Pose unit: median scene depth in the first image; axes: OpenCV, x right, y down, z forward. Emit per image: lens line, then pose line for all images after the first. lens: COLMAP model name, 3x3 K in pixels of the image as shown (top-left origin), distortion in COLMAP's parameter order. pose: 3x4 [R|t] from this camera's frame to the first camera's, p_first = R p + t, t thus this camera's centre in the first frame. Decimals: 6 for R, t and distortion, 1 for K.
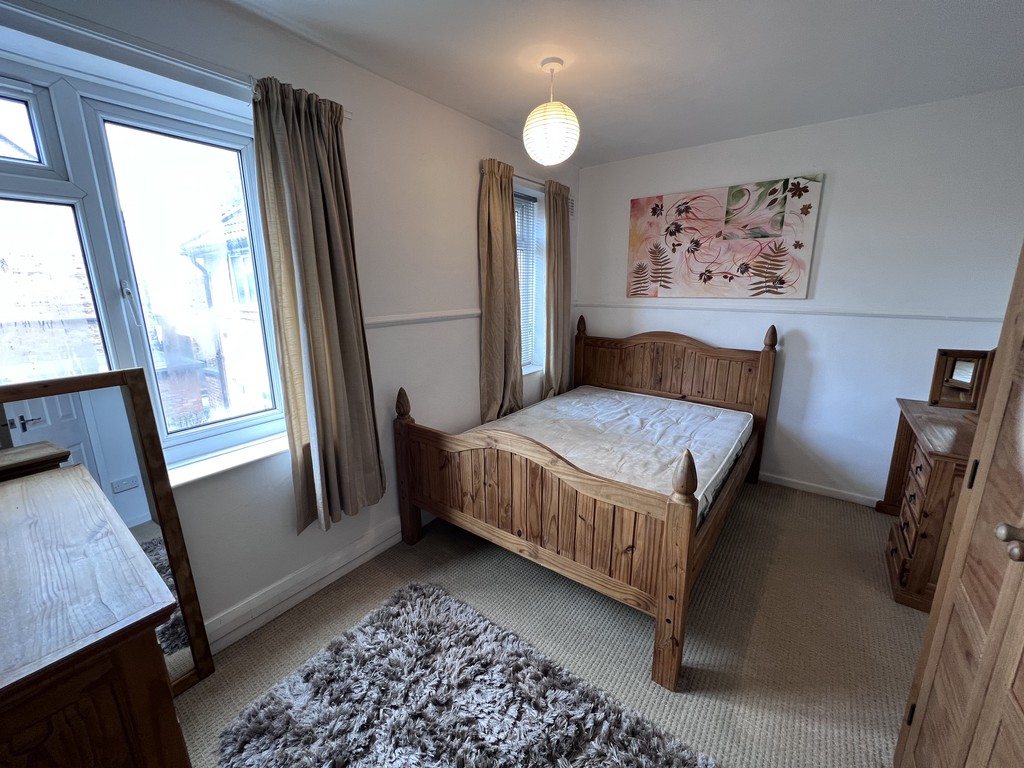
lens RADIAL K [[409.1, 0, 506.5], [0, 409.1, 377.2], [0, 0, 1]] dist [-0.000711, 0.000216]
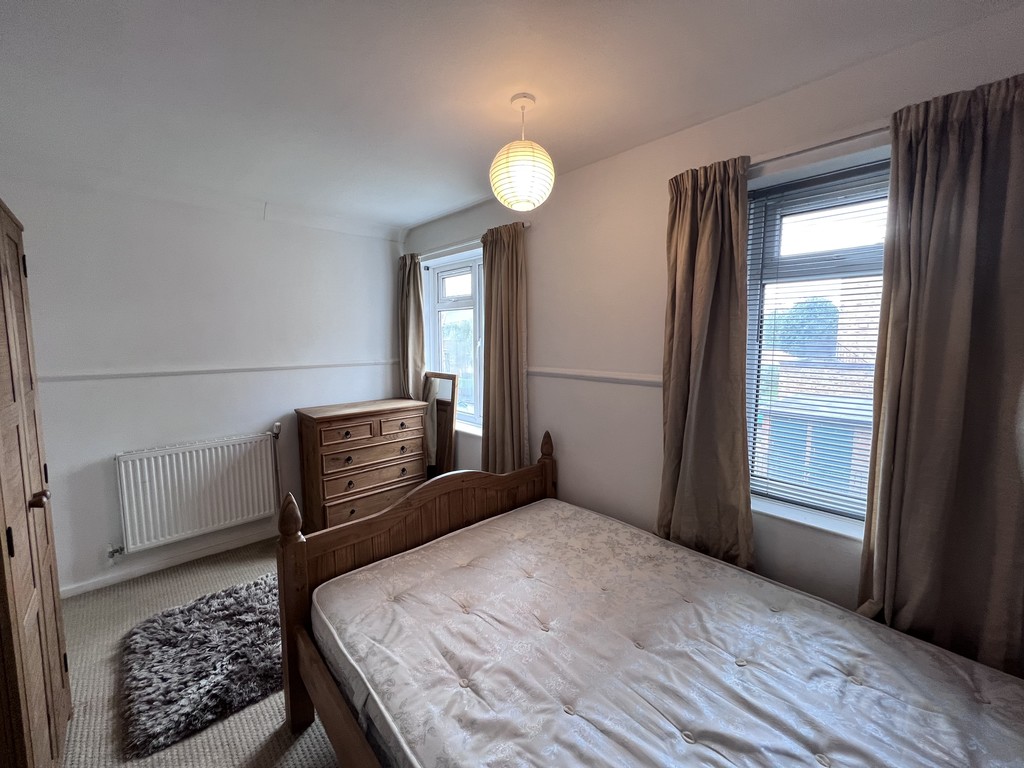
lens RADIAL K [[409.1, 0, 506.5], [0, 409.1, 377.2], [0, 0, 1]] dist [-0.000711, 0.000216]
pose [[-0.173127, 0.106989, -0.979071, 0.645685], [-0.218815, 0.965060, 0.144151, -0.192111], [0.960285, 0.239191, -0.143667, 0.764631]]
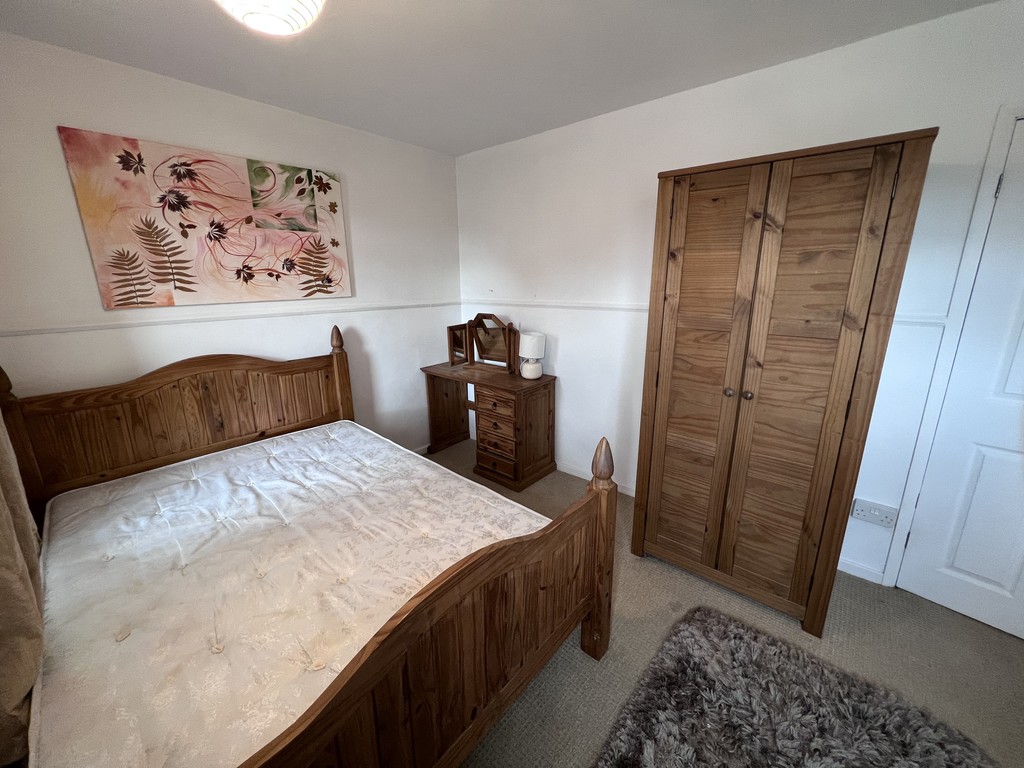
lens RADIAL K [[409.1, 0, 506.5], [0, 409.1, 377.2], [0, 0, 1]] dist [-0.000711, 0.000216]
pose [[0.073436, -0.236667, 0.968812, -0.267359], [0.232986, 0.948625, 0.214075, -0.120253], [-0.969703, 0.209999, 0.124803, 0.500126]]
